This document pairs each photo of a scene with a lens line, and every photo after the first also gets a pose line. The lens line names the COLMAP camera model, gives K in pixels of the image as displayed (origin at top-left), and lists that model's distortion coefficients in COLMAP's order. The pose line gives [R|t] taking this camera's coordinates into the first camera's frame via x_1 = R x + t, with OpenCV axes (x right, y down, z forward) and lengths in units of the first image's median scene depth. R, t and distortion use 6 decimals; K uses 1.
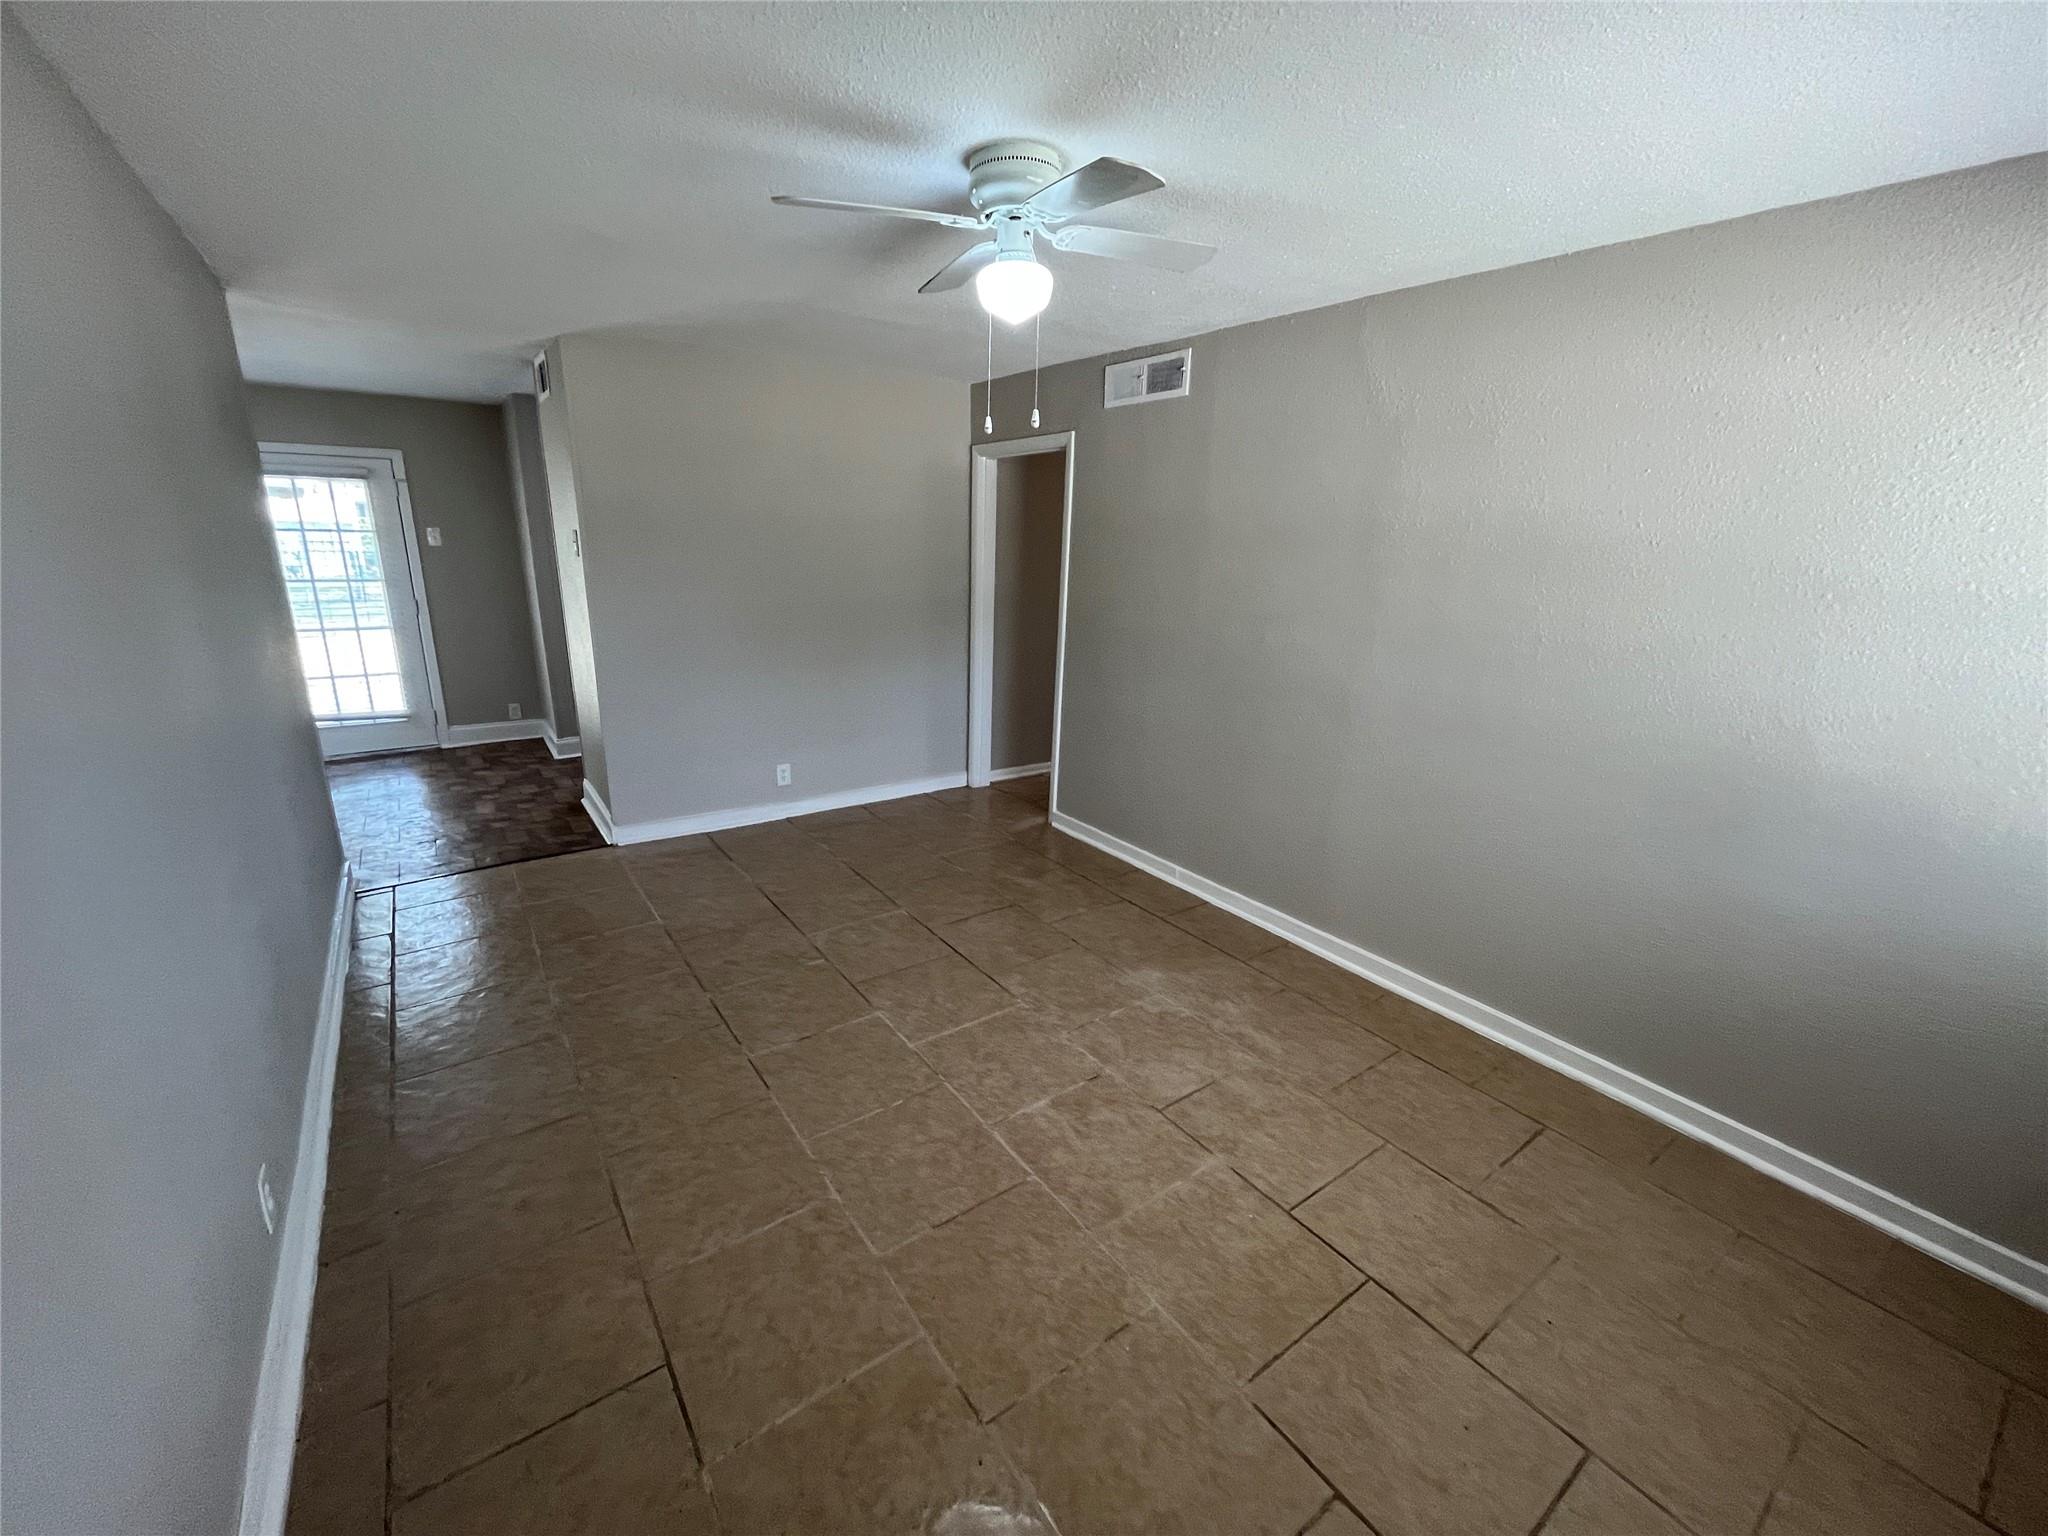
lens RADIAL K [[828.3, 0, 1023.3], [0, 828.3, 771.1], [0, 0, 1]] dist [0.003466, -0.000644]
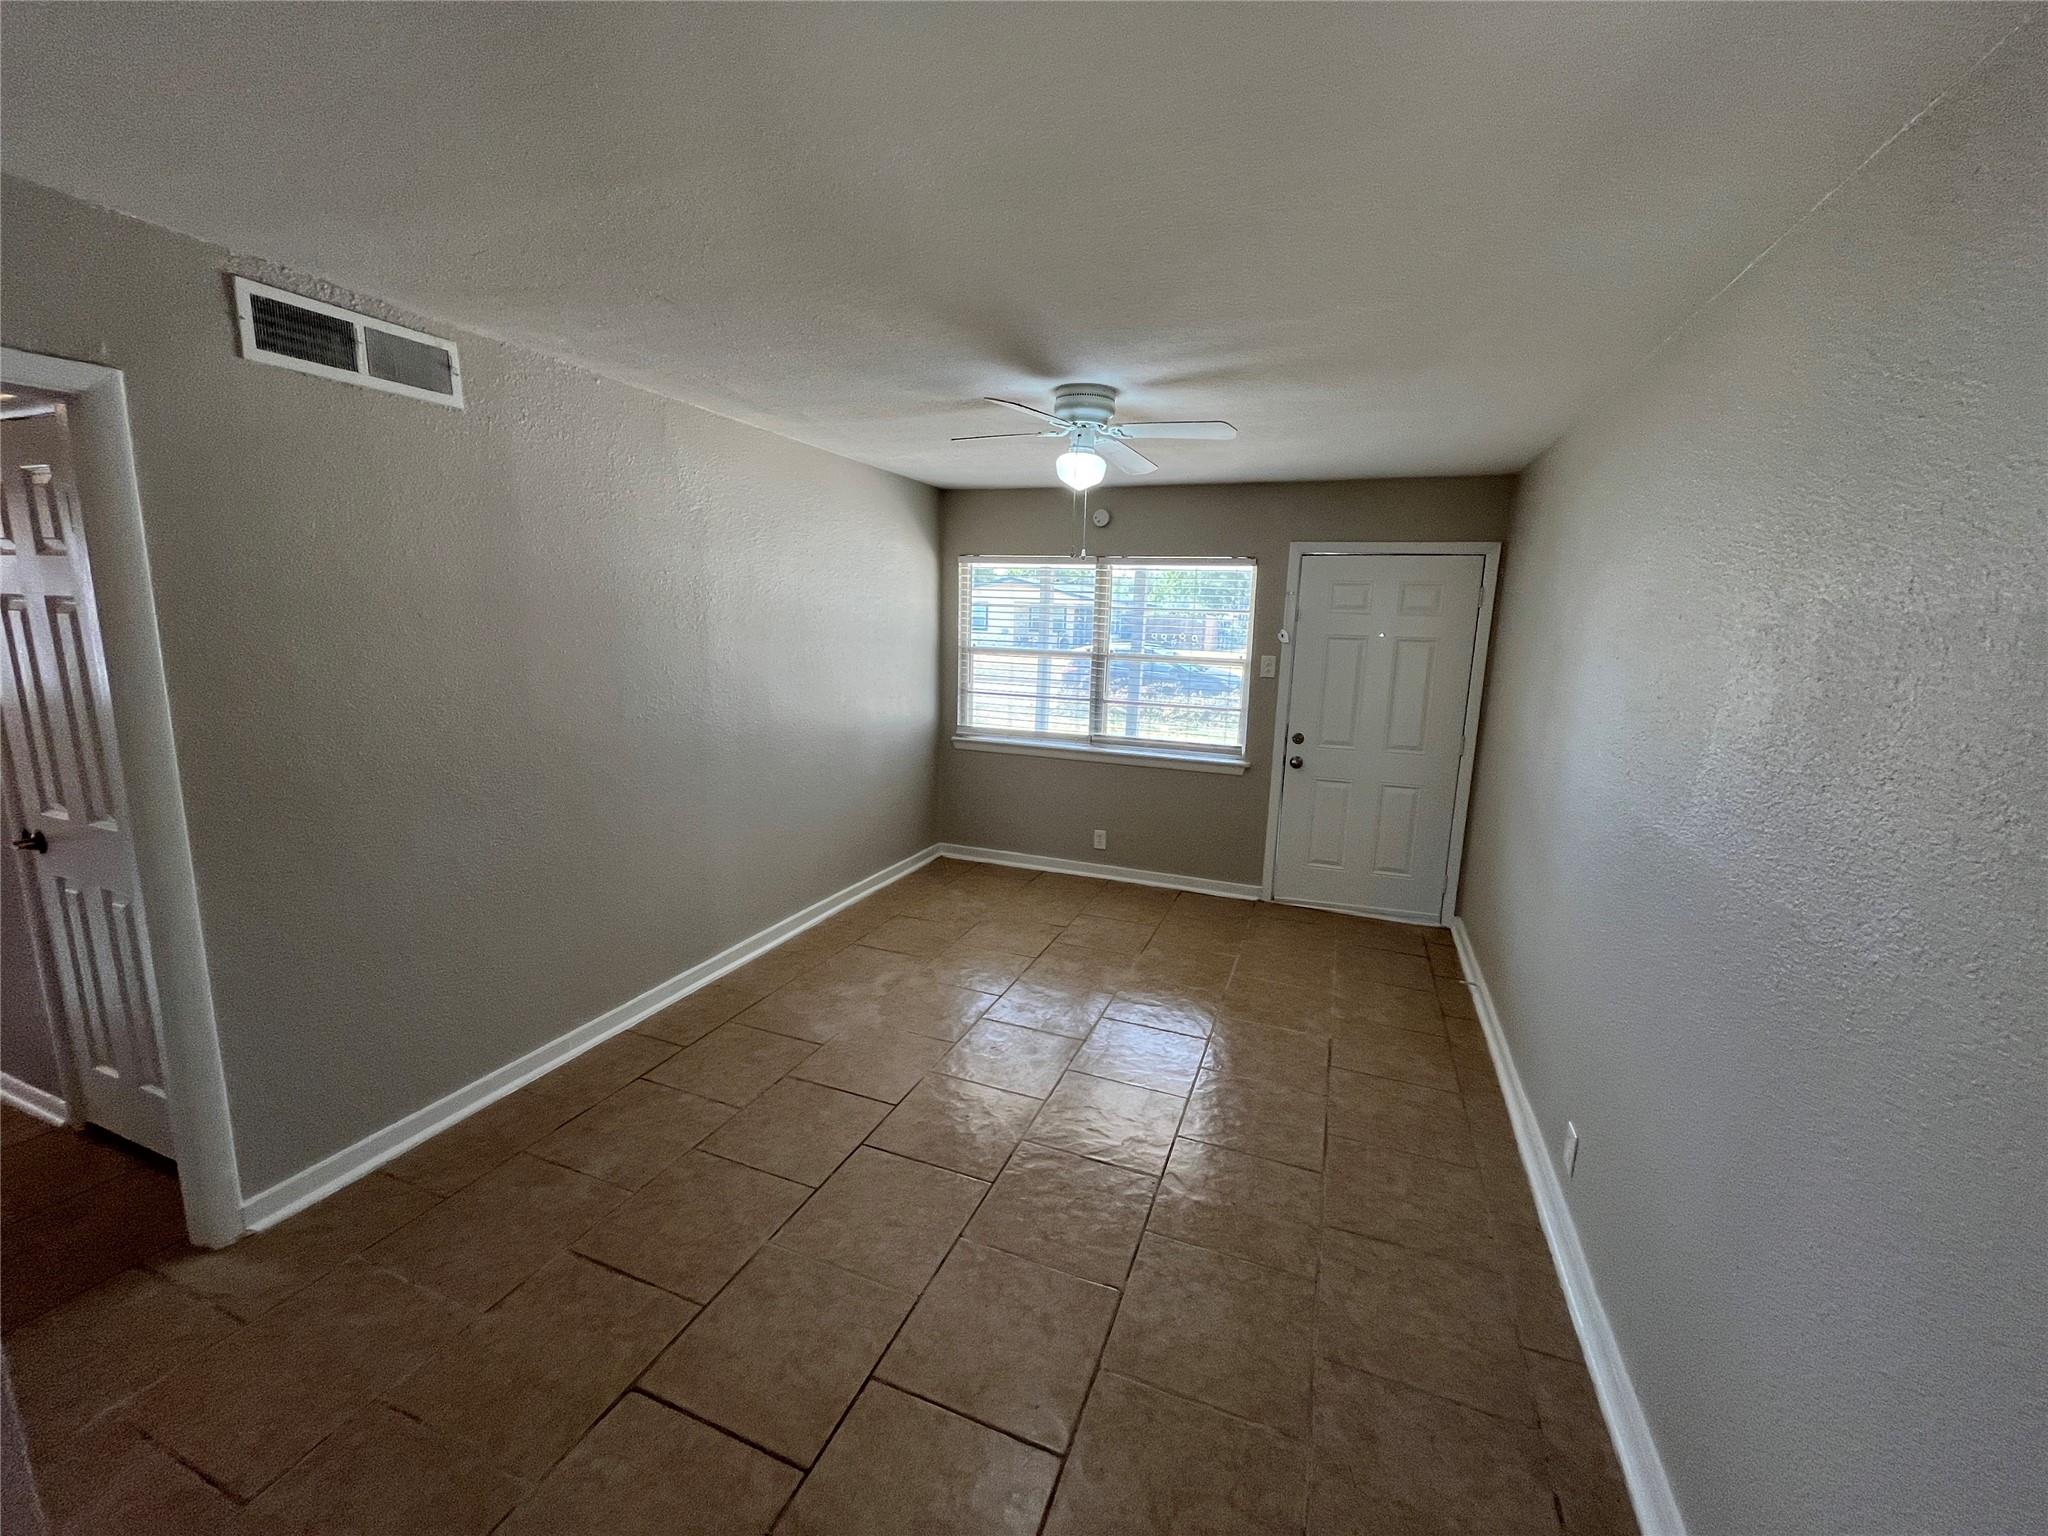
lens RADIAL K [[828.3, 0, 1028.1], [0, 828.3, 766.2], [0, 0, 1]] dist [0.003466, -0.000644]
pose [[-0.543081, -0.193834, 0.817001, -0.768843], [0.192559, 0.918312, 0.345868, -0.364642], [-0.817303, 0.345155, -0.461393, 1.155950]]
